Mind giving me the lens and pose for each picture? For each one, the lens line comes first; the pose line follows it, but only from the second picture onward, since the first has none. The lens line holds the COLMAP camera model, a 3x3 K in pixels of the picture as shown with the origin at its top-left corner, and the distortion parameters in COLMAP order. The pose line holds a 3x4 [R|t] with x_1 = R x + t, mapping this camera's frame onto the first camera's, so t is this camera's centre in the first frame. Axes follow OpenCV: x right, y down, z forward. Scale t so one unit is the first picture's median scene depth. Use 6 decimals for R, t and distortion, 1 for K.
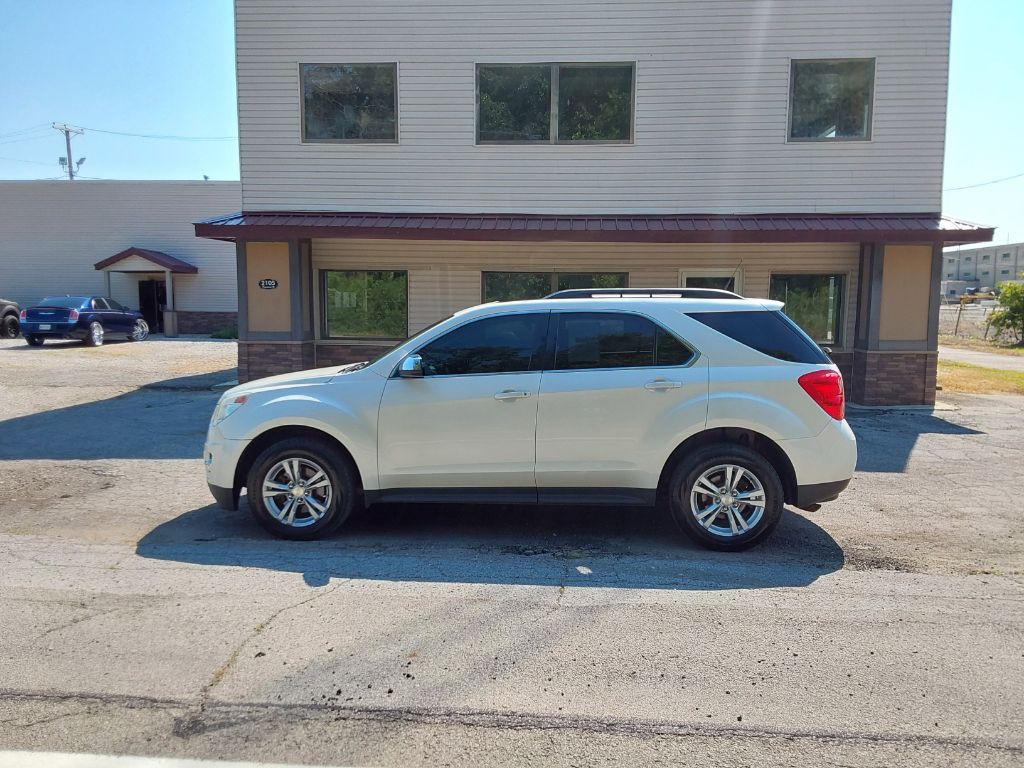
lens RADIAL K [[811.4, 0, 520.0], [0, 811.4, 388.3], [0, 0, 1]] dist [0.114344, -0.174972]
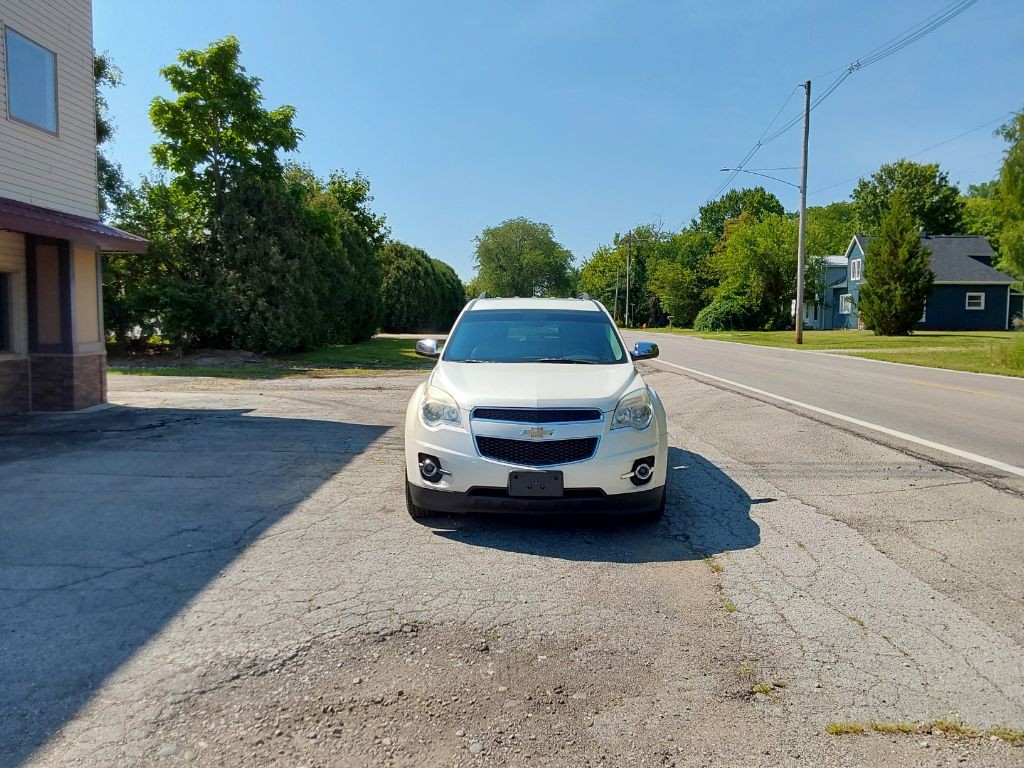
lens RADIAL K [[816.8, 0, 508.0], [0, 816.8, 385.5], [0, 0, 1]] dist [0.118365, -0.188911]
pose [[-0.057470, -0.084953, 0.994726, -1.354346], [0.098768, 0.991001, 0.090341, -0.108470], [-0.993450, 0.103439, -0.048562, 1.253388]]
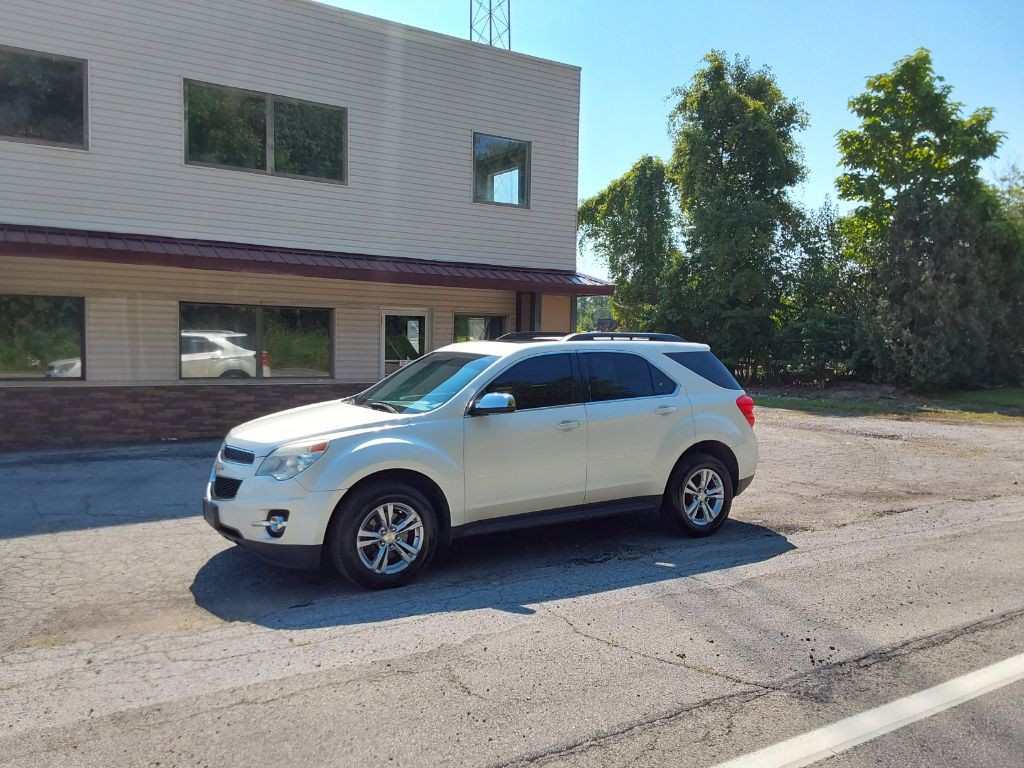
lens RADIAL K [[816.8, 0, 508.0], [0, 816.8, 385.5], [0, 0, 1]] dist [0.118365, -0.188911]
pose [[0.801172, -0.027488, 0.597802, -0.746047], [0.052007, 0.998363, -0.023794, -0.023738], [-0.596169, 0.050153, 0.801291, 0.126053]]
